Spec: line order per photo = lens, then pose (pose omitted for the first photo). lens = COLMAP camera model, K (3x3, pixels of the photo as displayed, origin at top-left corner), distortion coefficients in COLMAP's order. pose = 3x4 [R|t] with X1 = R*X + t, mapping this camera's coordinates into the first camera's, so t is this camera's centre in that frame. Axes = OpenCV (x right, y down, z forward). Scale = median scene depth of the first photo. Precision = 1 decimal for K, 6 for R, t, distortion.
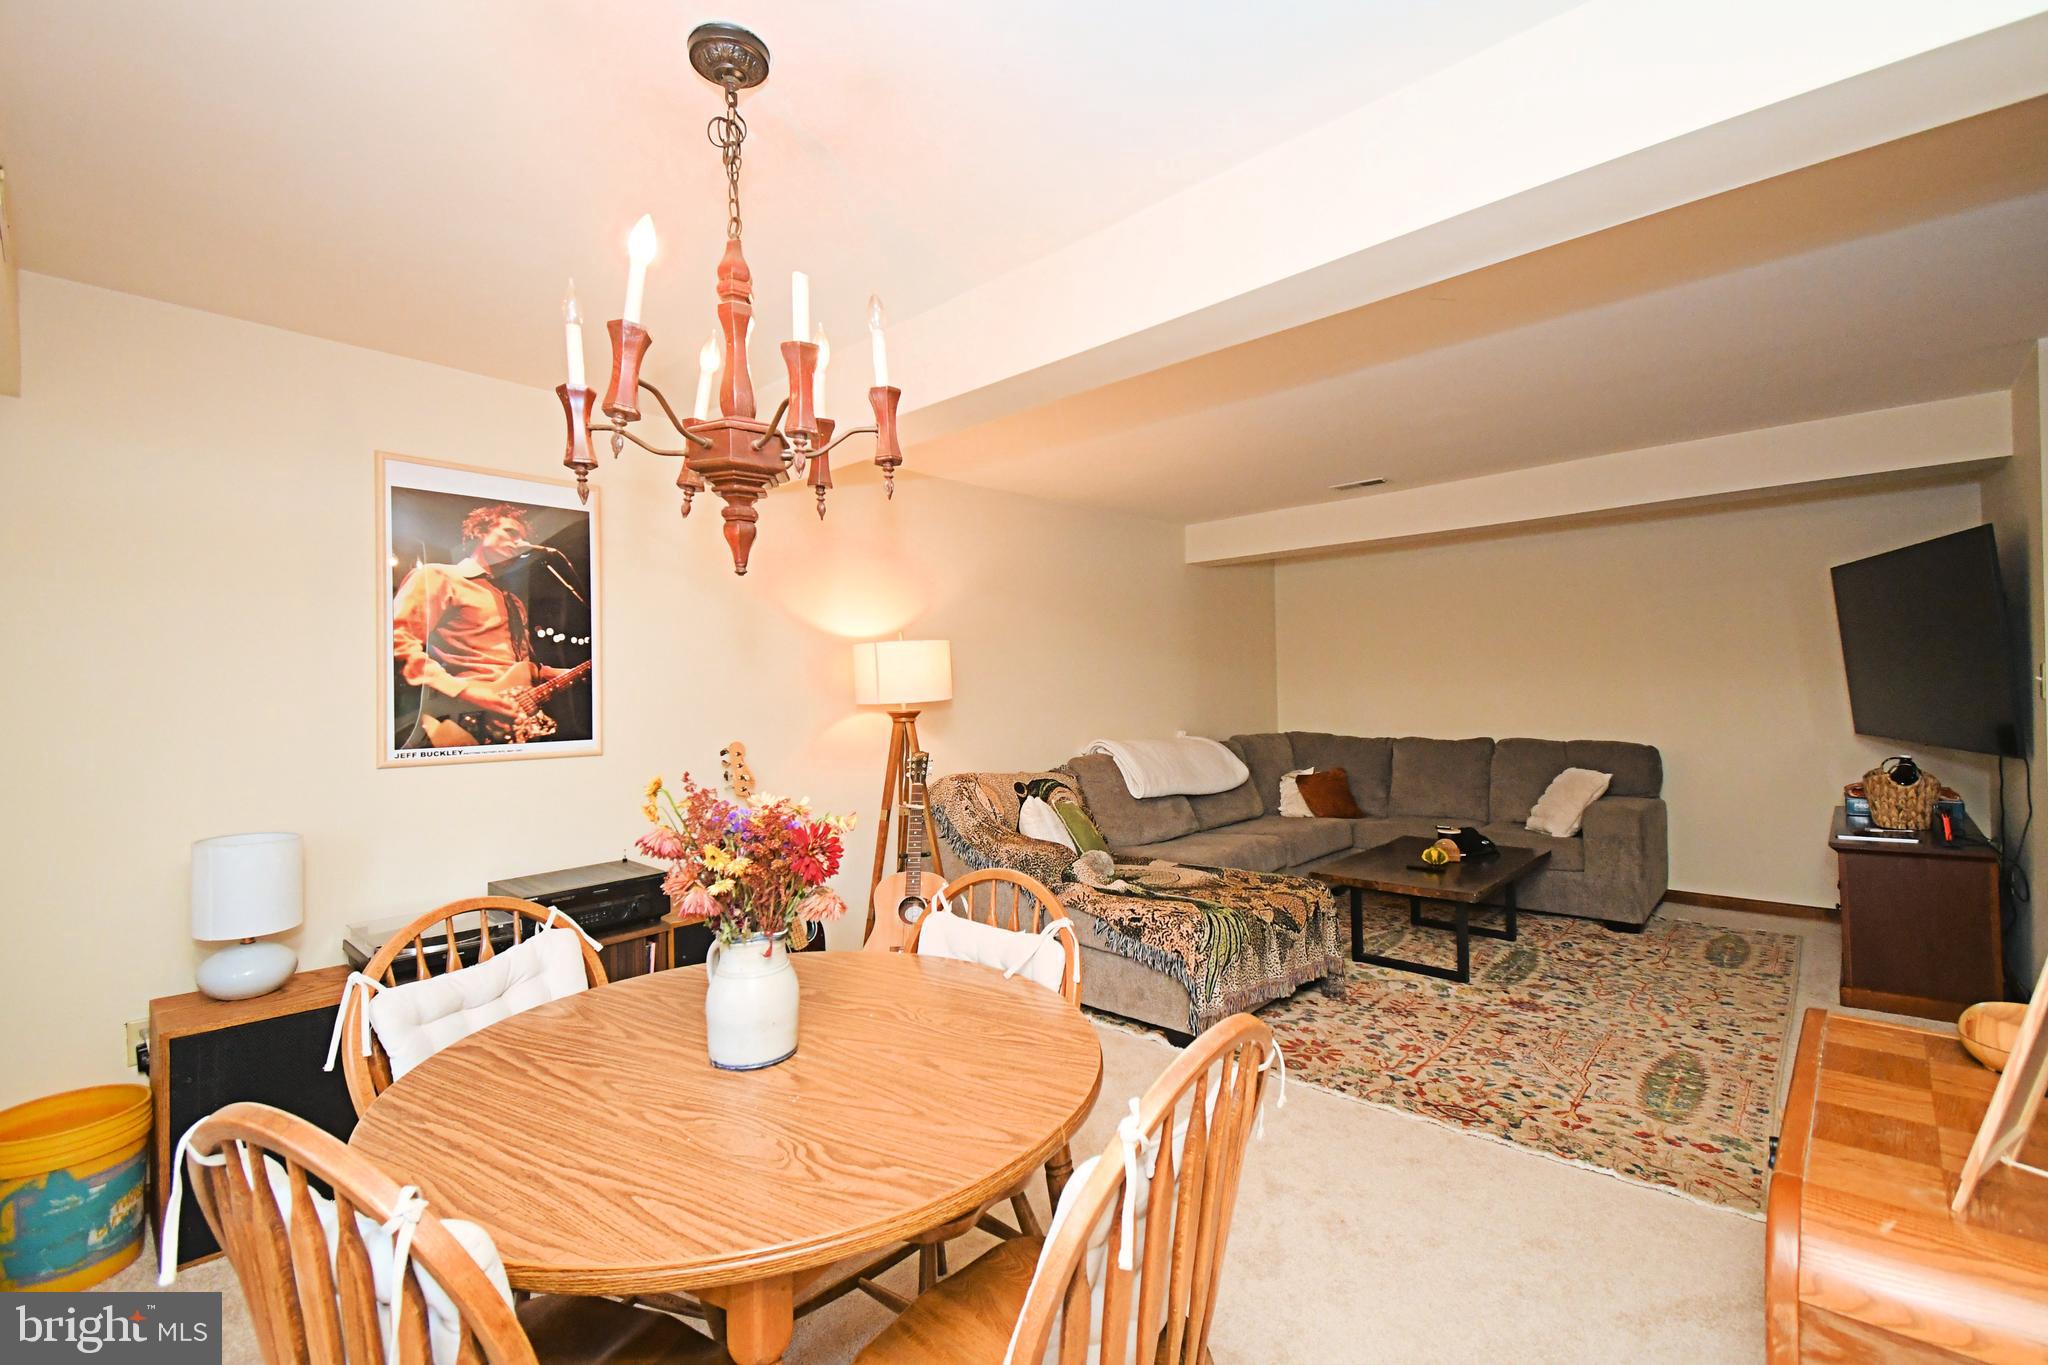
lens RADIAL K [[890.3, 0, 1024.0], [0, 890.3, 682.5], [0, 0, 1]] dist [0.000445, -0.000209]
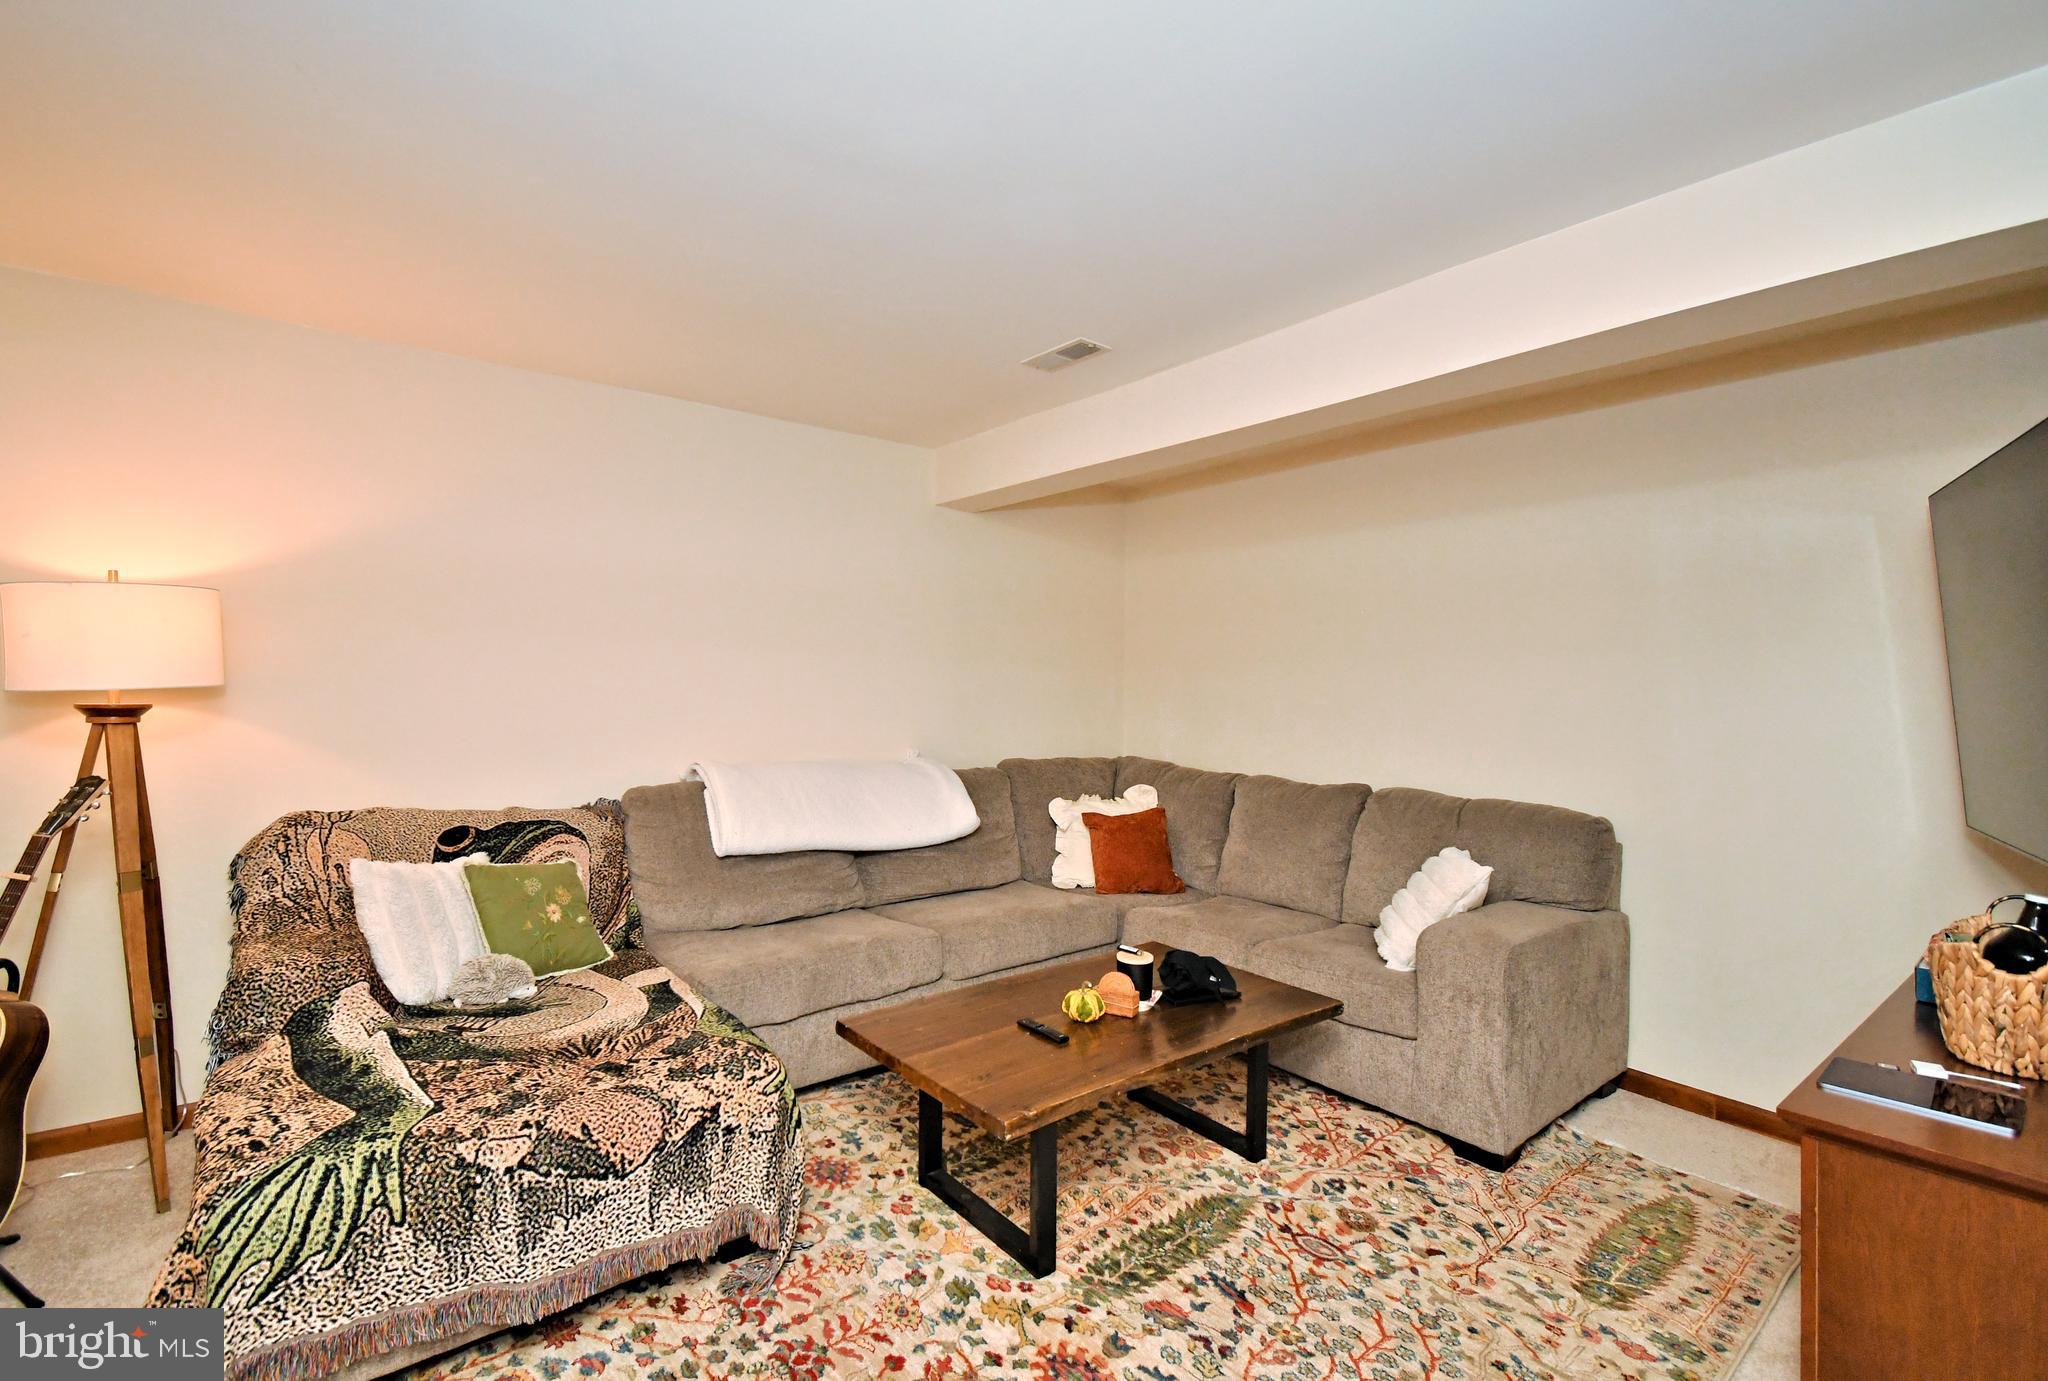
lens RADIAL K [[932.2, 0, 1024.0], [0, 932.2, 690.5], [0, 0, 1]] dist [0.004915, -0.000078]
pose [[0.990144, 0.037997, -0.134797, 0.489707], [-0.035574, 0.999160, 0.020340, -0.011778], [0.135456, -0.015344, 0.990664, 0.418456]]
